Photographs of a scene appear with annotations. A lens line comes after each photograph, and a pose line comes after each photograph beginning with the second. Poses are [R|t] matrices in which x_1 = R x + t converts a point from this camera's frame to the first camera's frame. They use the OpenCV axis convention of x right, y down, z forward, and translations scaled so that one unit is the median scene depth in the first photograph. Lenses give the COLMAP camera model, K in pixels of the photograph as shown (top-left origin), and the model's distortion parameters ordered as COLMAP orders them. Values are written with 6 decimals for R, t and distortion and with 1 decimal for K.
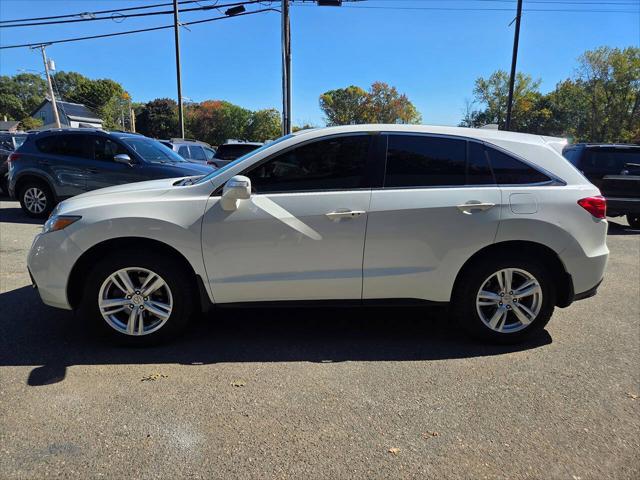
lens RADIAL K [[428.3, 0, 317.5], [0, 428.3, 239.3], [0, 0, 1]] dist [0.056331, -0.047669]
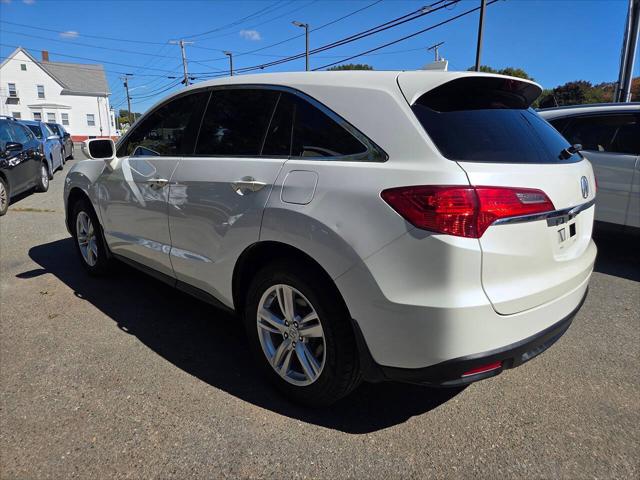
lens RADIAL K [[428.3, 0, 323.8], [0, 428.3, 244.8], [0, 0, 1]] dist [0.056331, -0.047669]
pose [[0.658171, 0.171638, -0.733043, 0.956005], [-0.147029, 0.984222, 0.098439, -0.065448], [0.738372, 0.042989, 0.673022, 0.608310]]
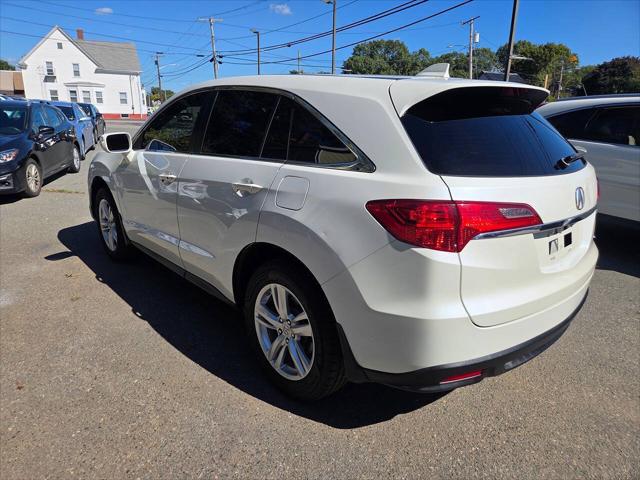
lens RADIAL K [[428.3, 0, 316.3], [0, 428.3, 244.6], [0, 0, 1]] dist [0.056331, -0.047669]
pose [[0.596845, 0.223427, -0.770621, 0.996797], [-0.163597, 0.974158, 0.155733, -0.111115], [0.785501, 0.033123, 0.617973, 0.629178]]
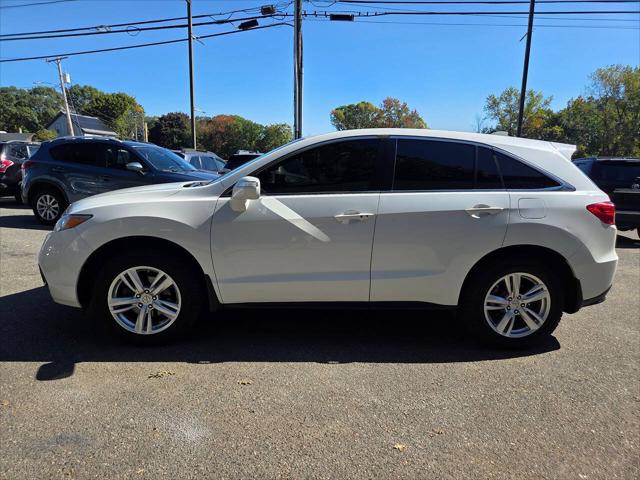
lens RADIAL K [[428.3, 0, 323.3], [0, 428.3, 246.3], [0, 0, 1]] dist [0.056331, -0.047669]
pose [[0.999889, 0.011378, -0.009619, 0.004096], [-0.011547, 0.999776, -0.017755, 0.029004], [0.009415, 0.017864, 0.999796, -0.005181]]
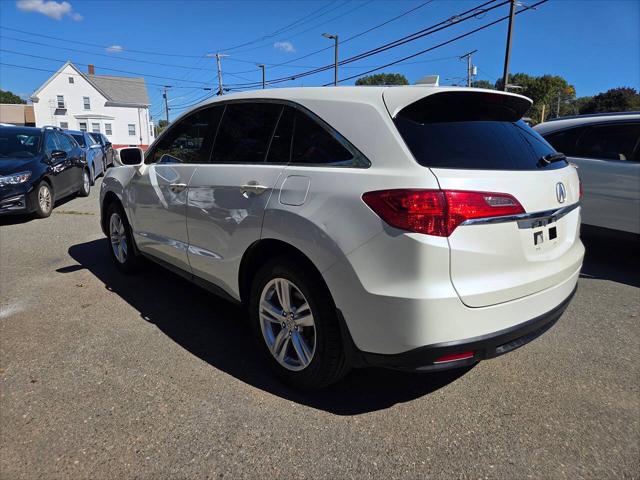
lens RADIAL K [[428.3, 0, 320.0], [0, 428.3, 244.5], [0, 0, 1]] dist [0.056331, -0.047669]
pose [[0.596601, 0.168354, -0.784681, 1.045371], [-0.158054, 0.983248, 0.090786, -0.064548], [0.786820, 0.069859, 0.613216, 0.608500]]
